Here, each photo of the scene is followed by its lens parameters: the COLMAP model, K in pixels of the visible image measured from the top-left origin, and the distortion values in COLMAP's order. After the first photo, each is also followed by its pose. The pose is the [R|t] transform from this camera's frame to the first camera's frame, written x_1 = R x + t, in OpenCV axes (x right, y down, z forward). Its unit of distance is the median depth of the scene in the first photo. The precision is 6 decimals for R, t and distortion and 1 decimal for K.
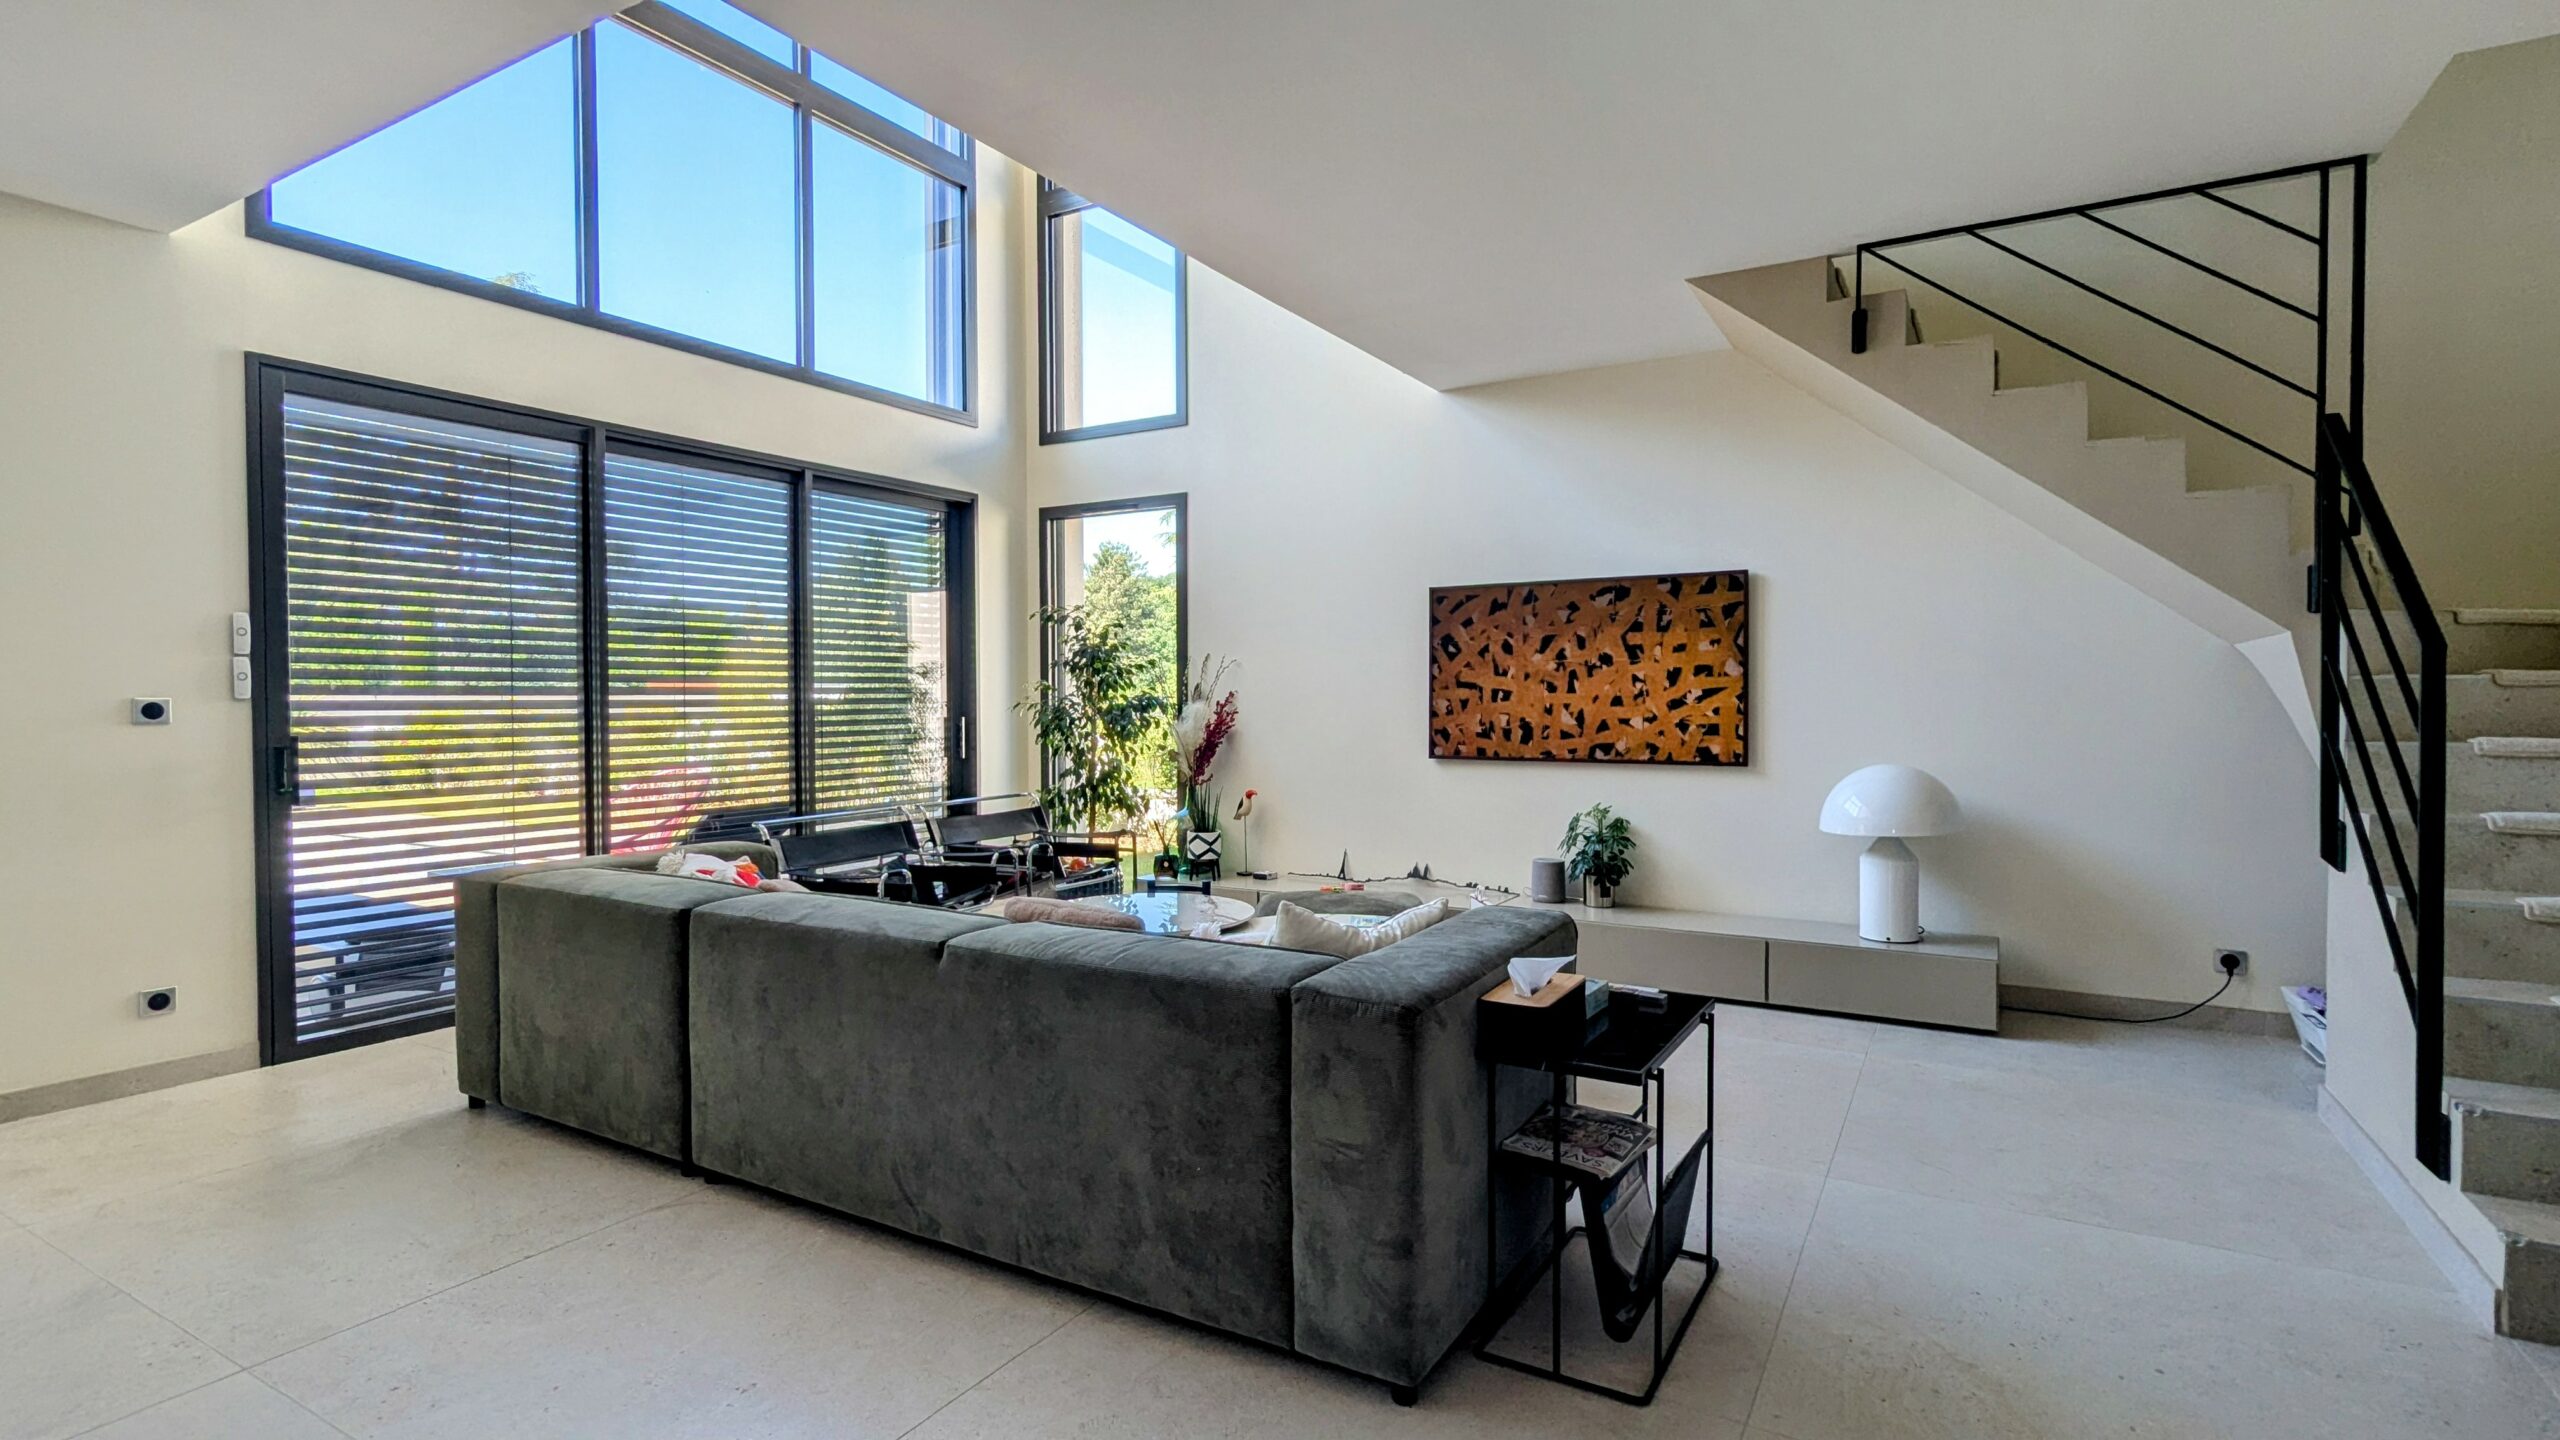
lens RADIAL K [[1211.4, 0, 1270.8], [0, 1211.4, 716.6], [0, 0, 1]] dist [0.002317, 0.000293]
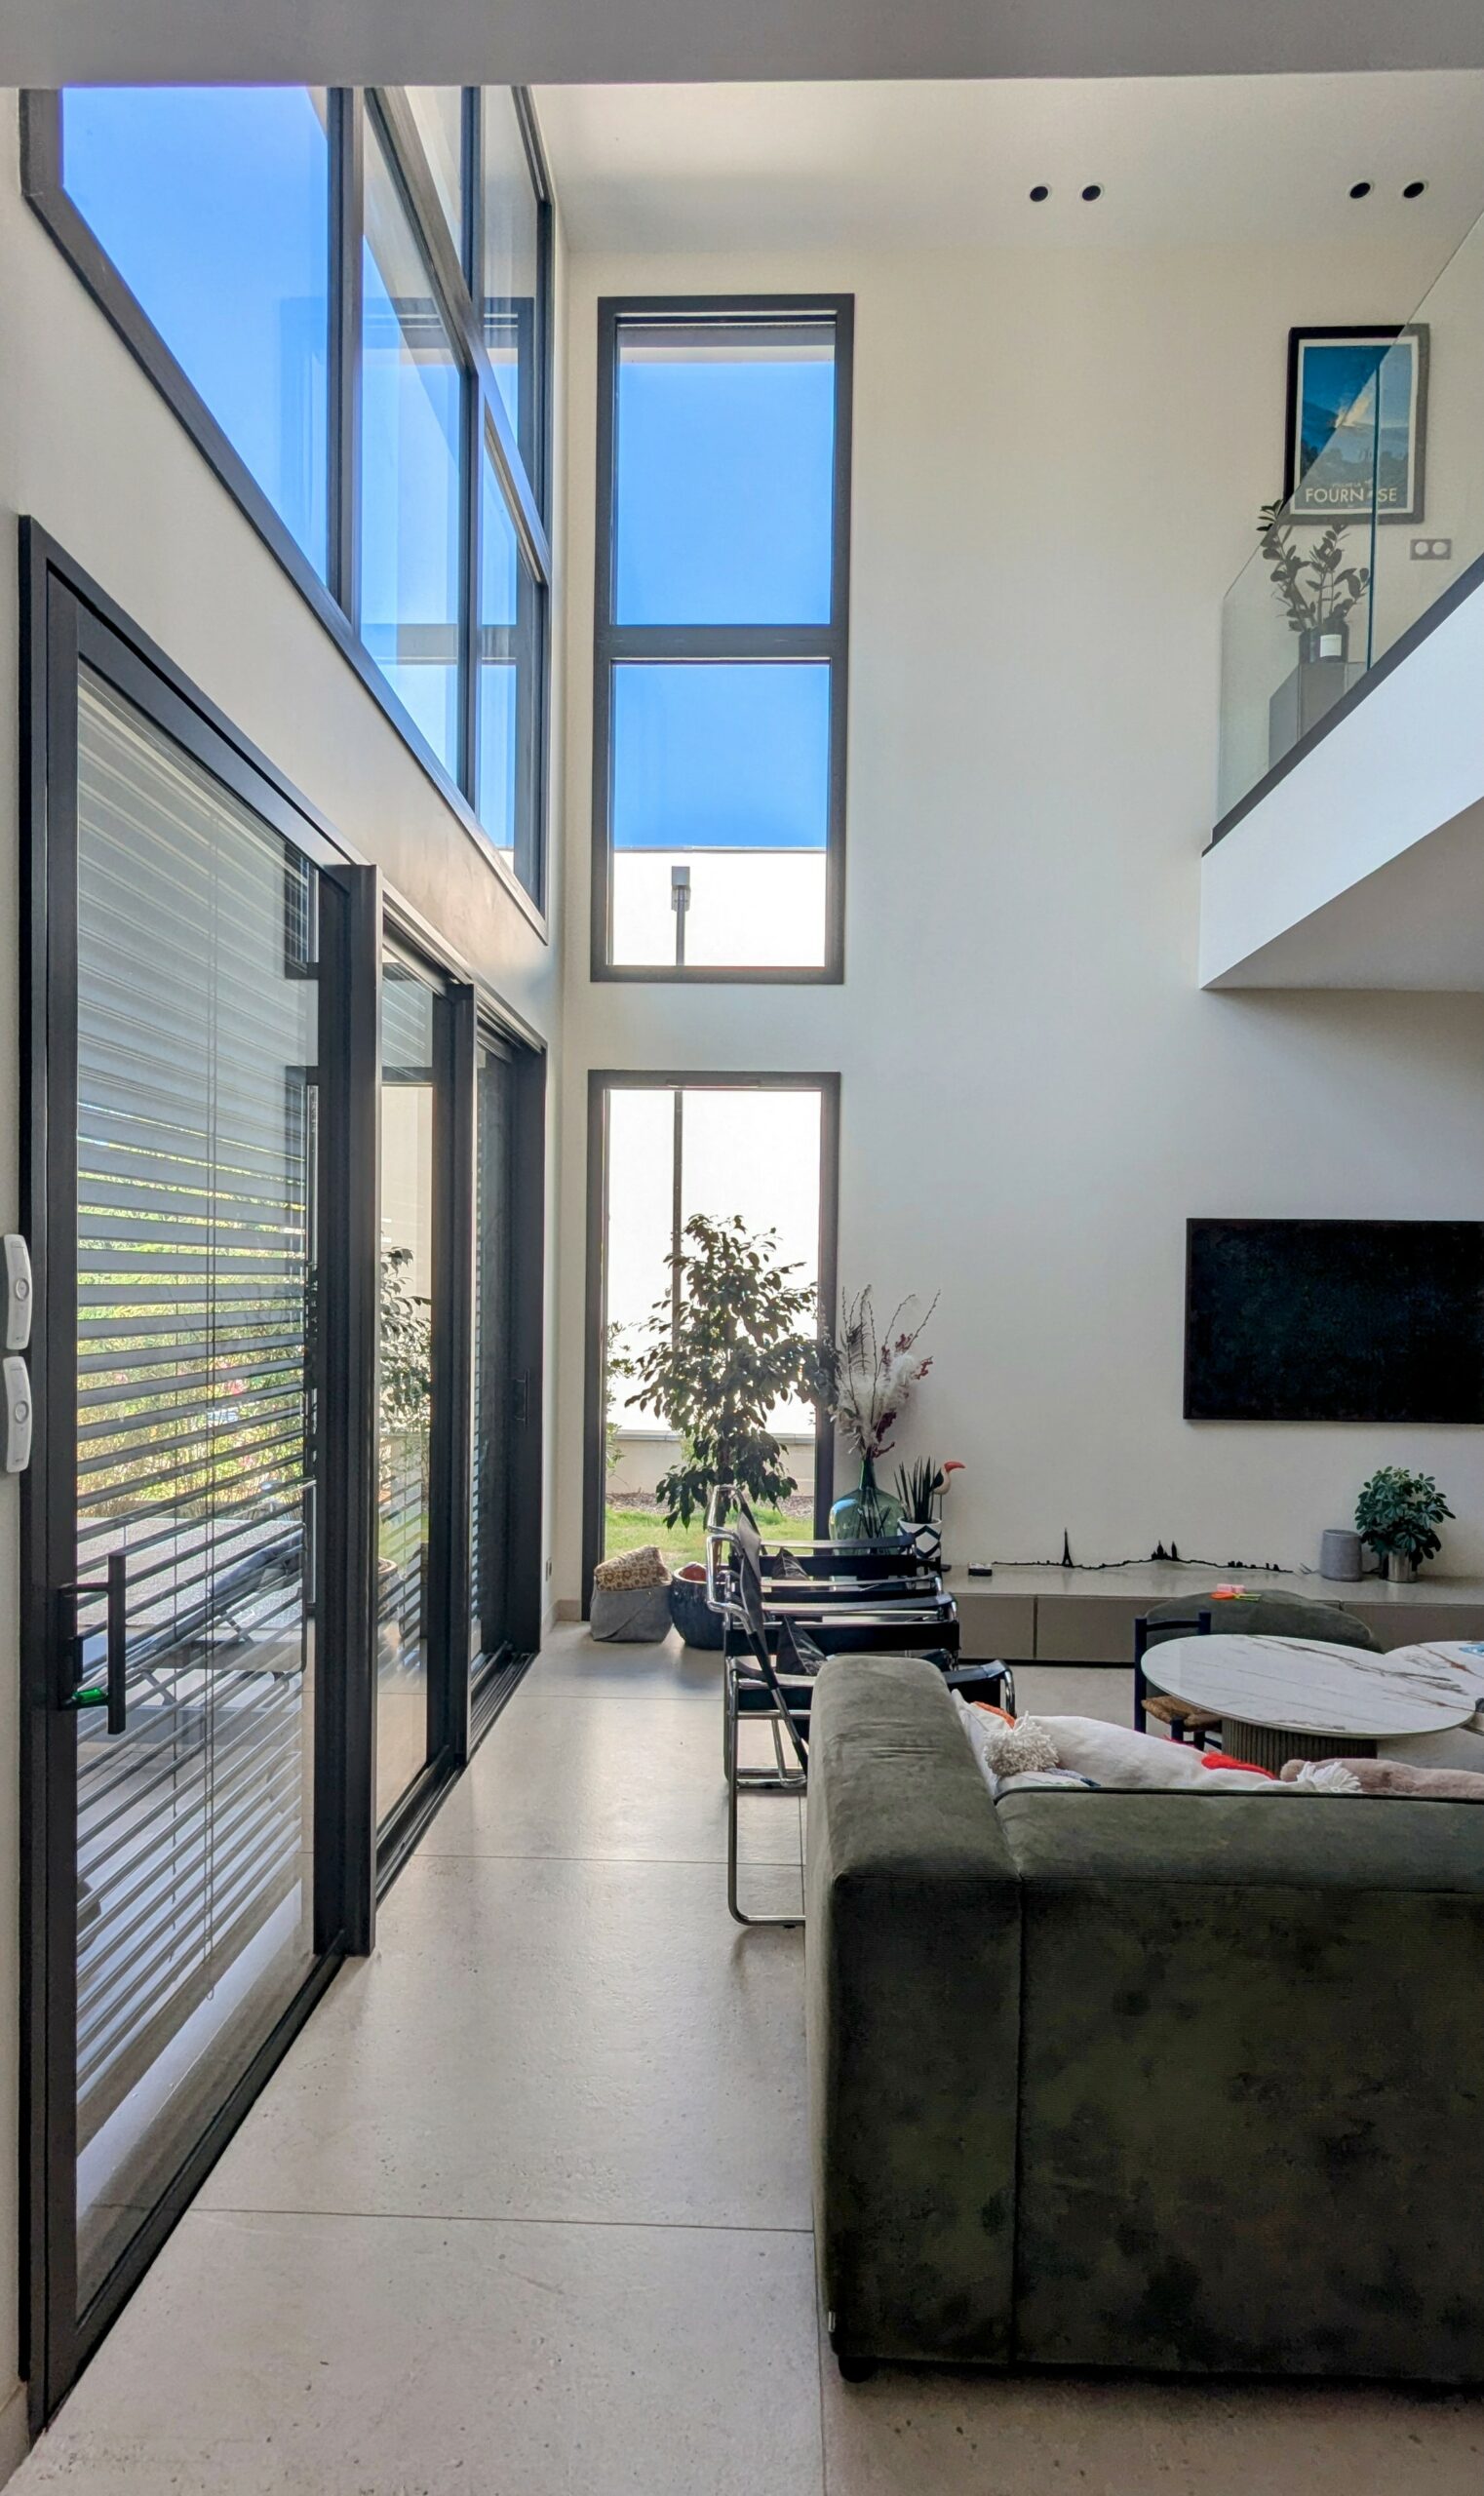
lens RADIAL K [[1245.4, 0, 745.4], [0, 1245.4, 1311.5], [0, 0, 1]] dist [0.002035, 0.000987]
pose [[0.873261, 0.006598, 0.487208, -0.632610], [-0.010678, 0.999927, 0.005598, -0.047573], [-0.487136, -0.010091, 0.873268, 0.431448]]
